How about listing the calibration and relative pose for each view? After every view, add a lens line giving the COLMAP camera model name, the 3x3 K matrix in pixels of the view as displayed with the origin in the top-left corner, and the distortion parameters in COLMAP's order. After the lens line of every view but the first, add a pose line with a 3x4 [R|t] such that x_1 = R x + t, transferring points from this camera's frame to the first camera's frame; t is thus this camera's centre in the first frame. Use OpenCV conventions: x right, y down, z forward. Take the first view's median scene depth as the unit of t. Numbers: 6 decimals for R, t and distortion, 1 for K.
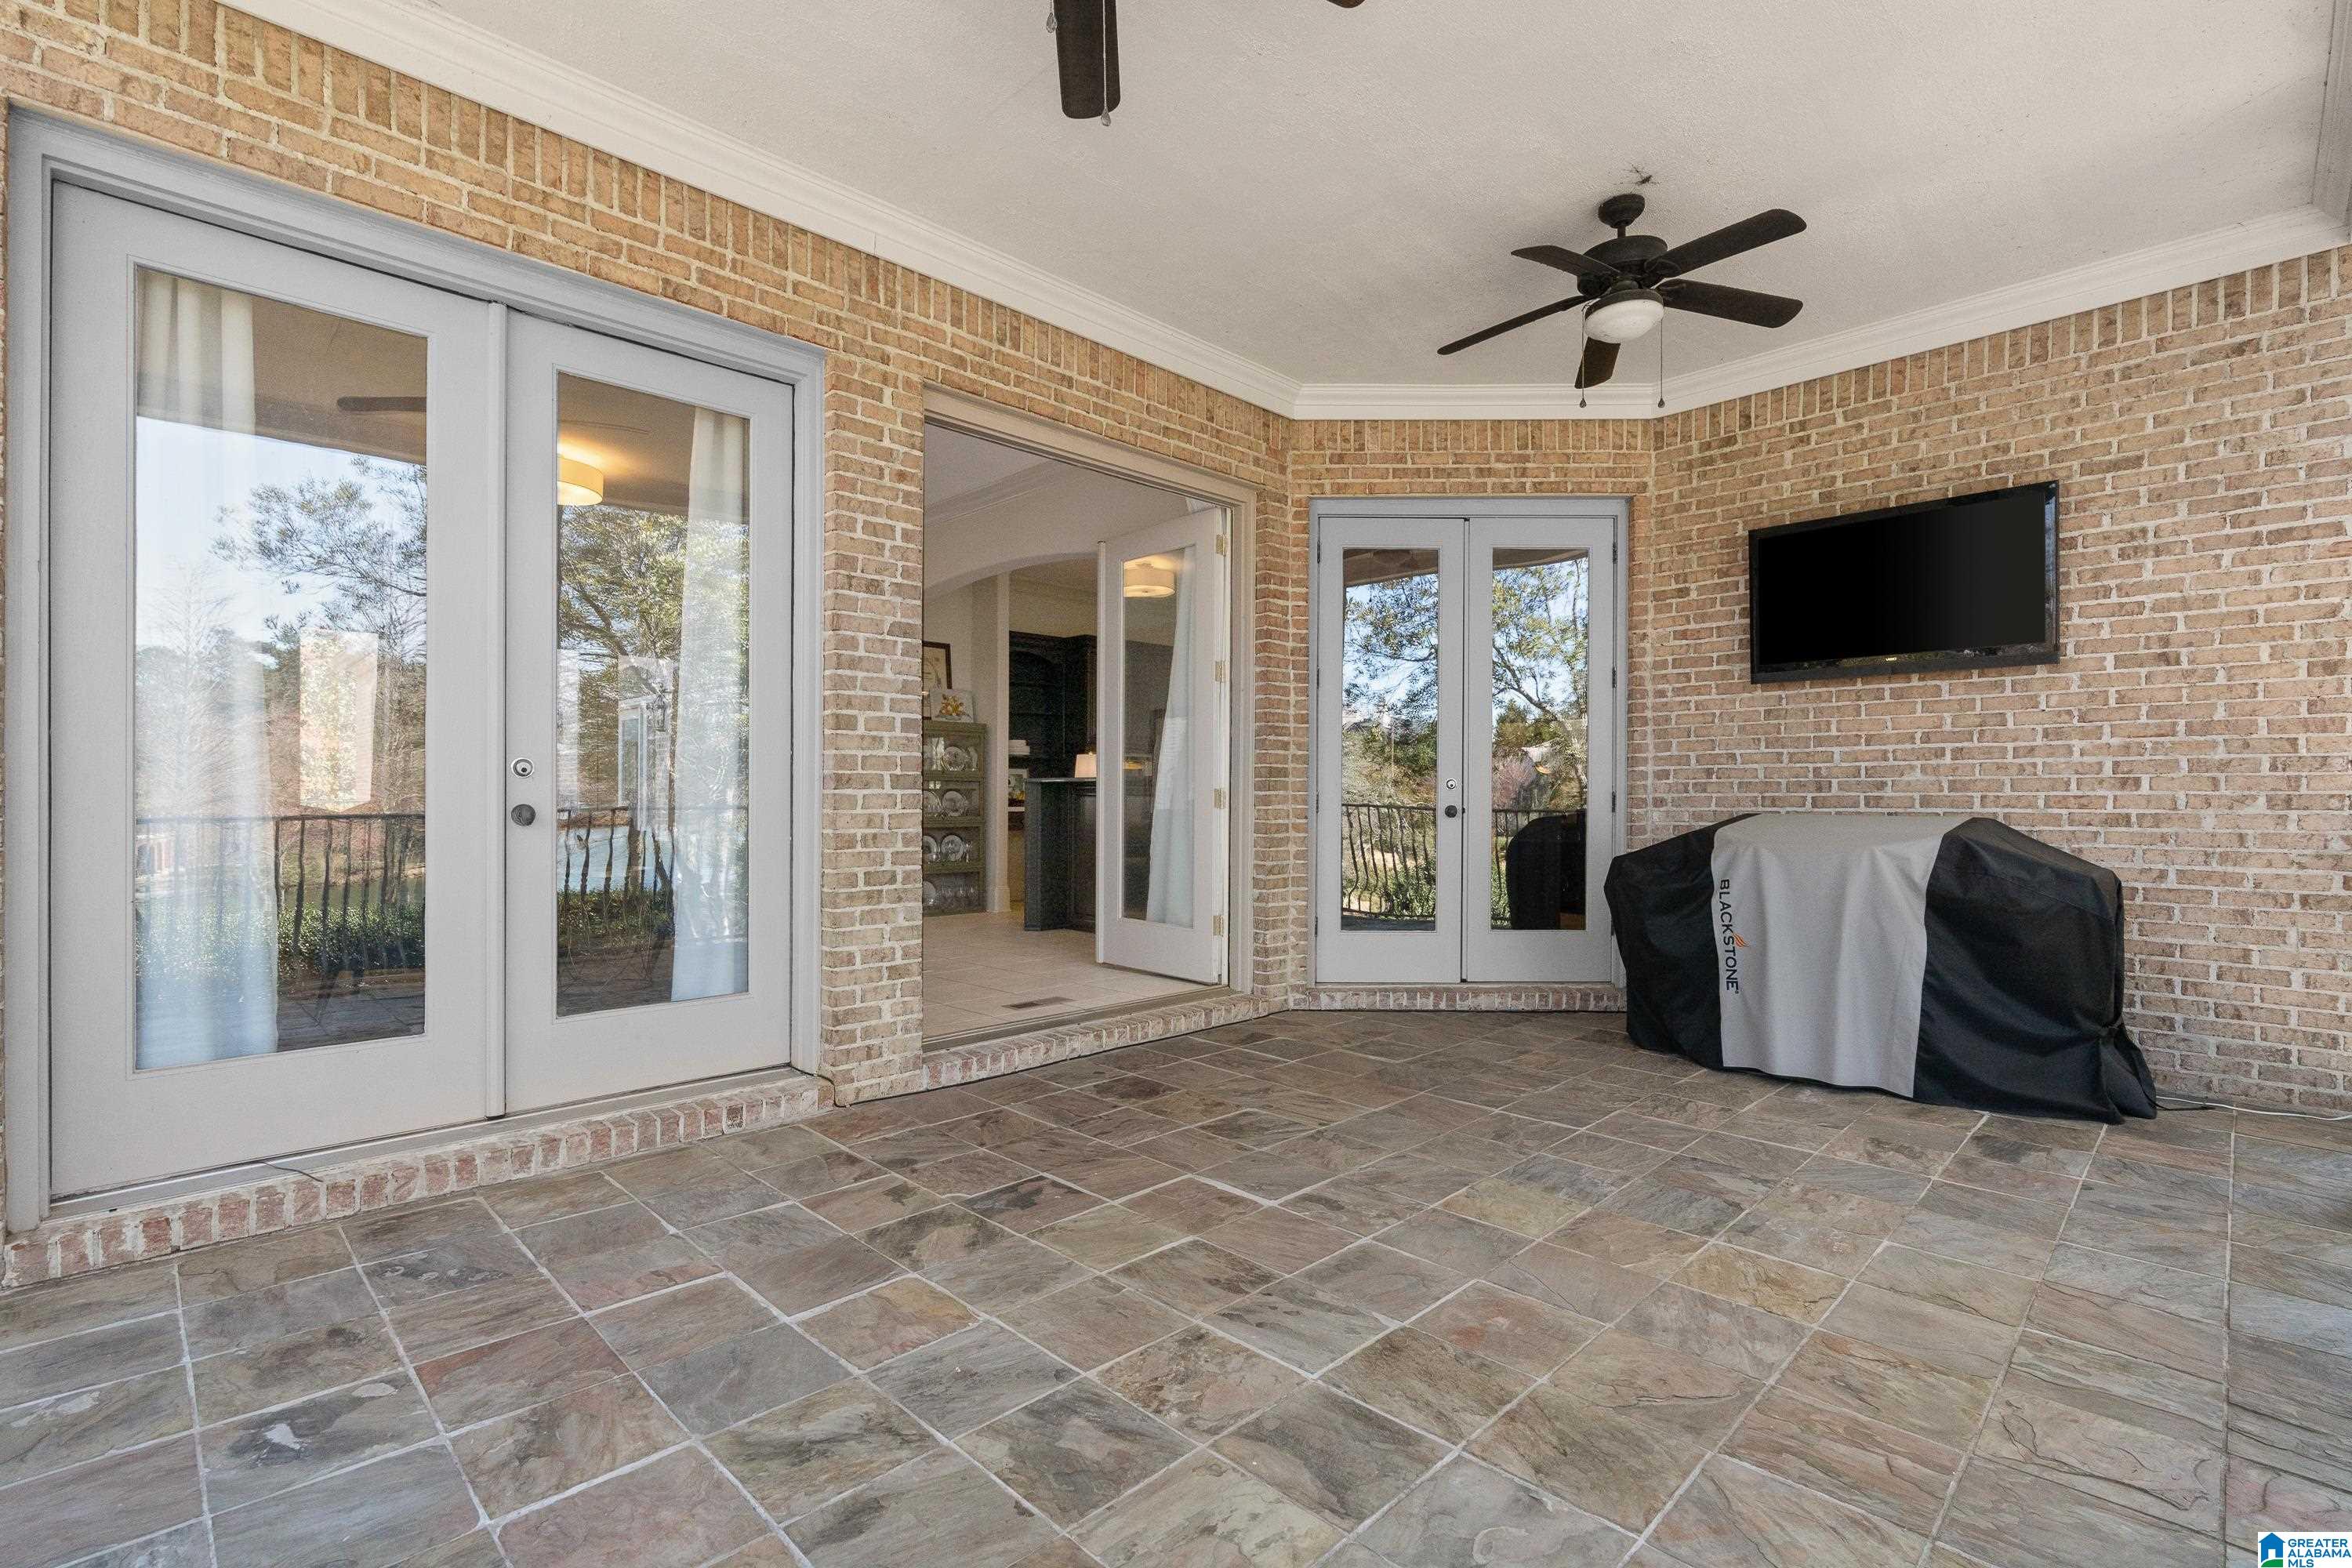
lens RADIAL K [[1062.4, 0, 1169.2], [0, 1062.4, 798.3], [0, 0, 1]] dist [-0.003822, 0.000321]
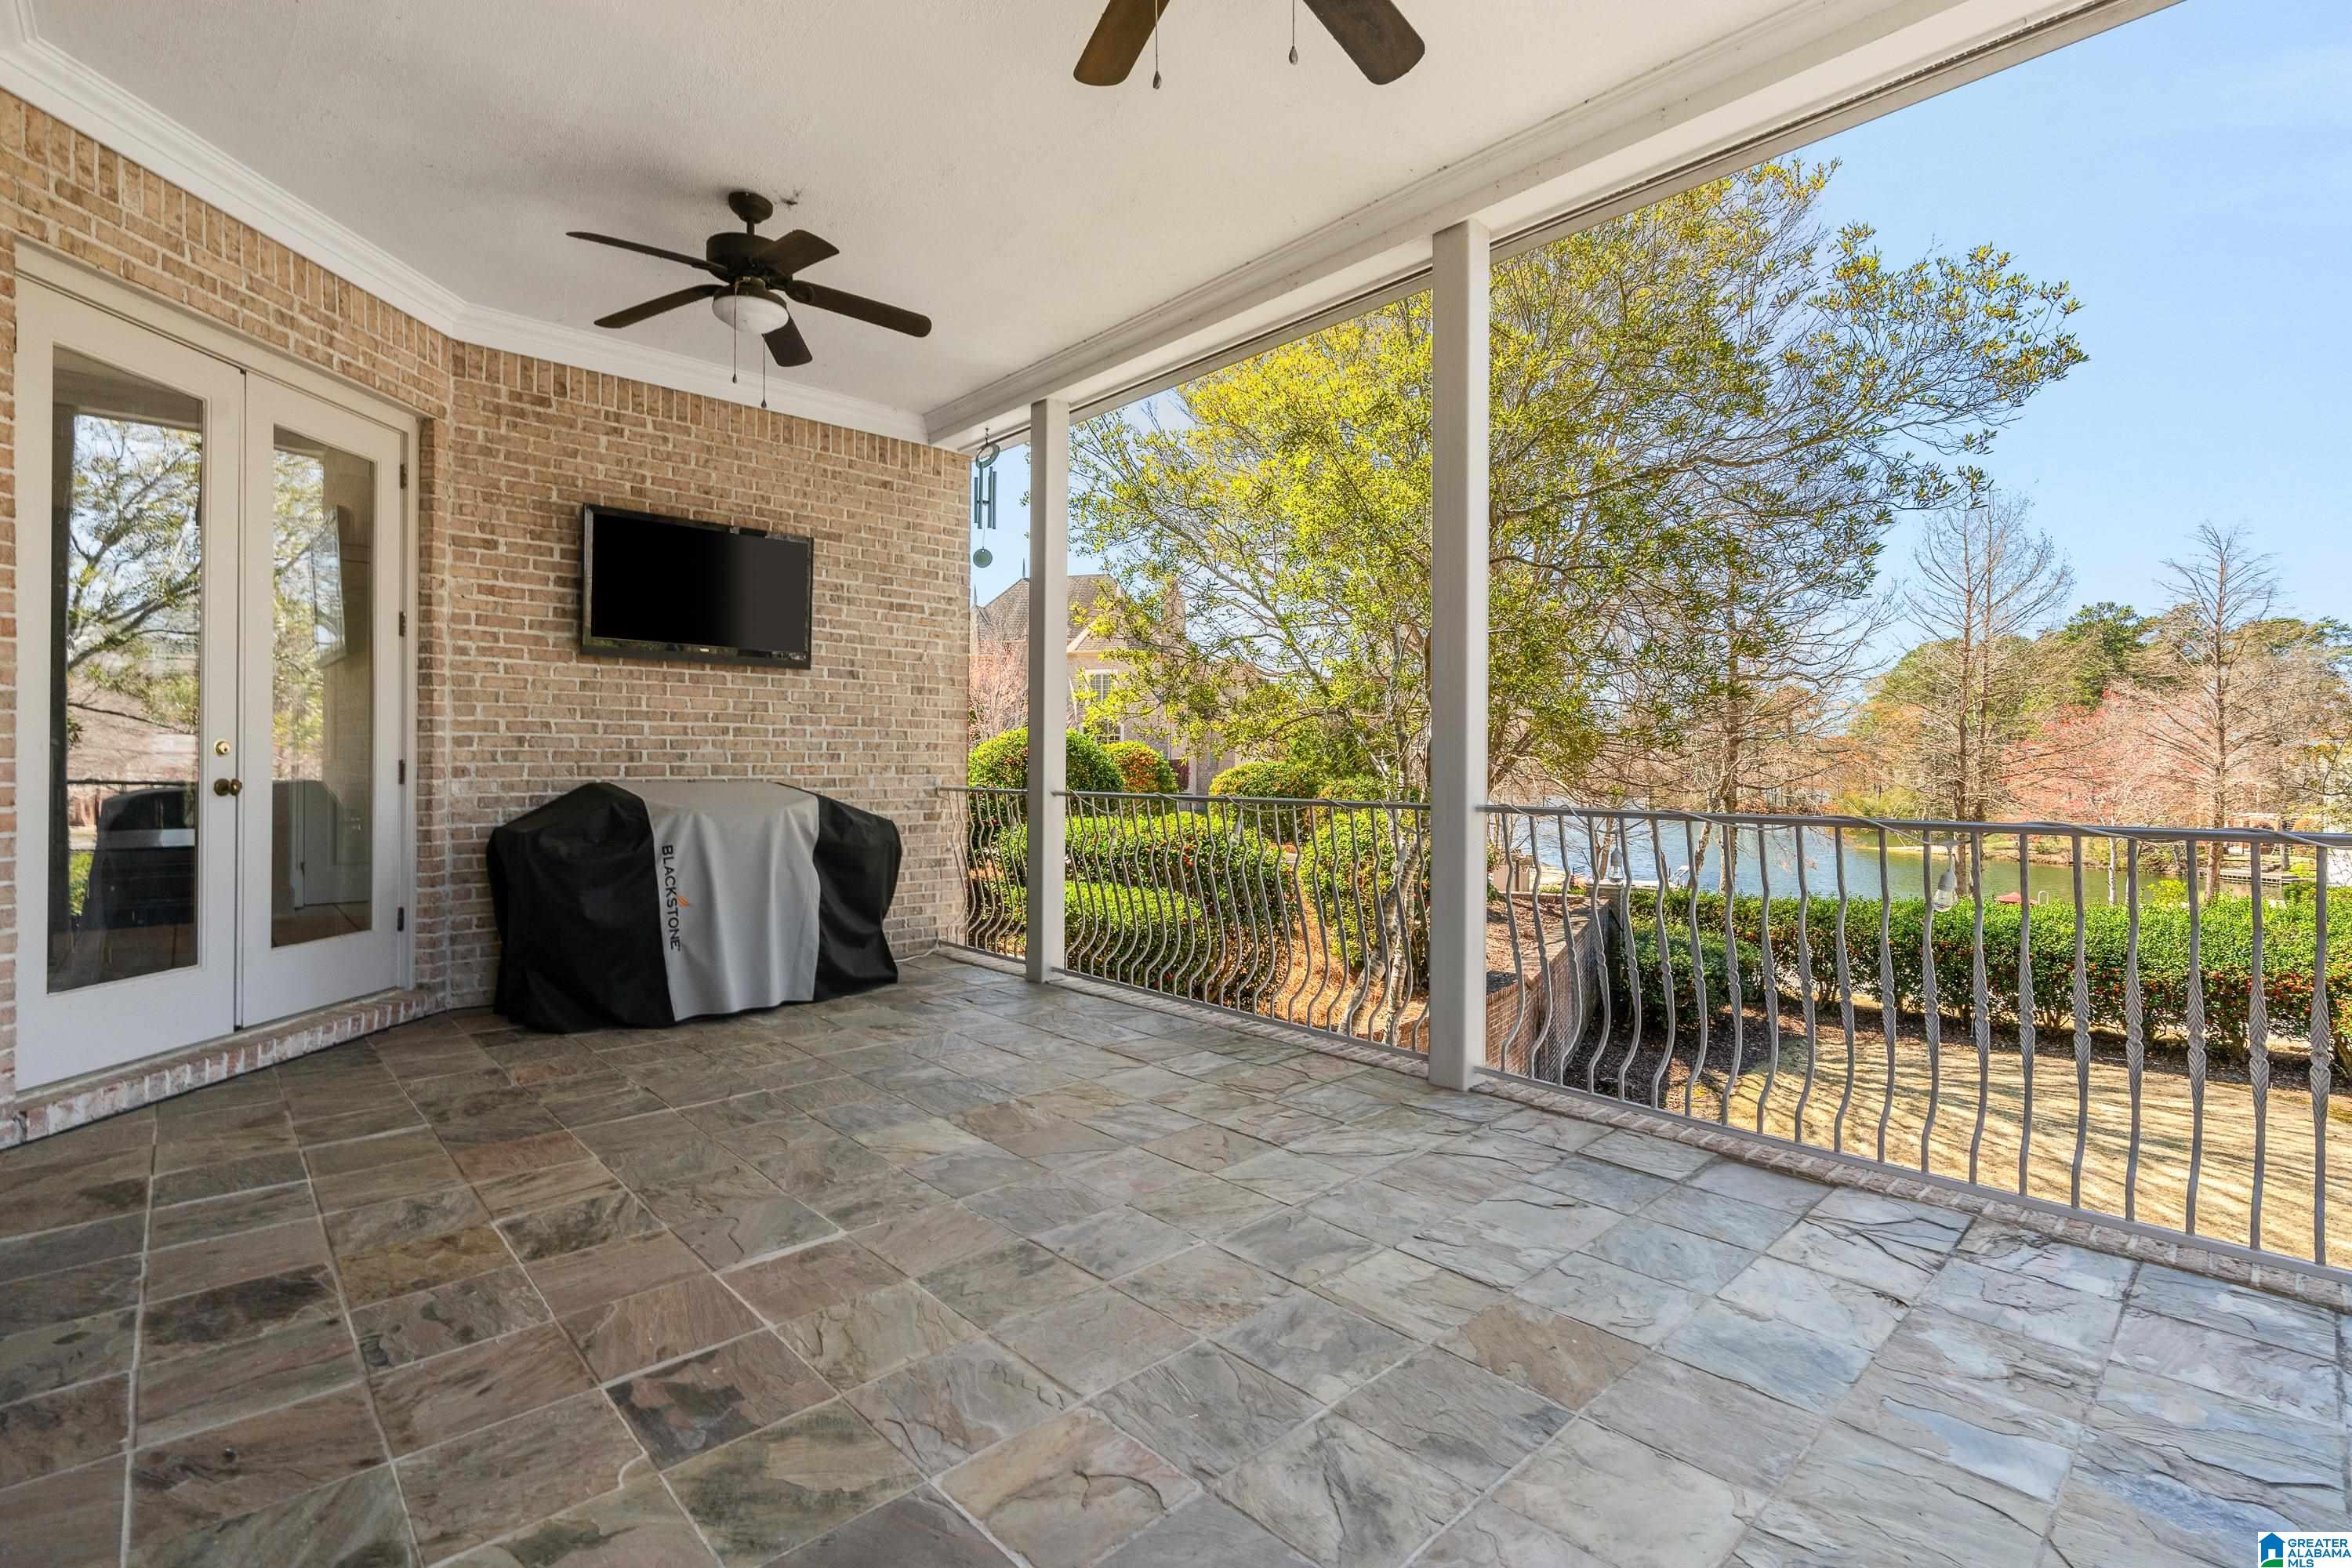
lens RADIAL K [[1062.4, 0, 1168.1], [0, 1062.4, 768.2], [0, 0, 1]] dist [-0.003822, 0.000321]
pose [[0.039212, -0.003180, 0.999226, -0.515186], [-0.002389, 0.999992, 0.003276, -0.004826], [-0.999228, -0.002516, 0.039204, 0.466866]]
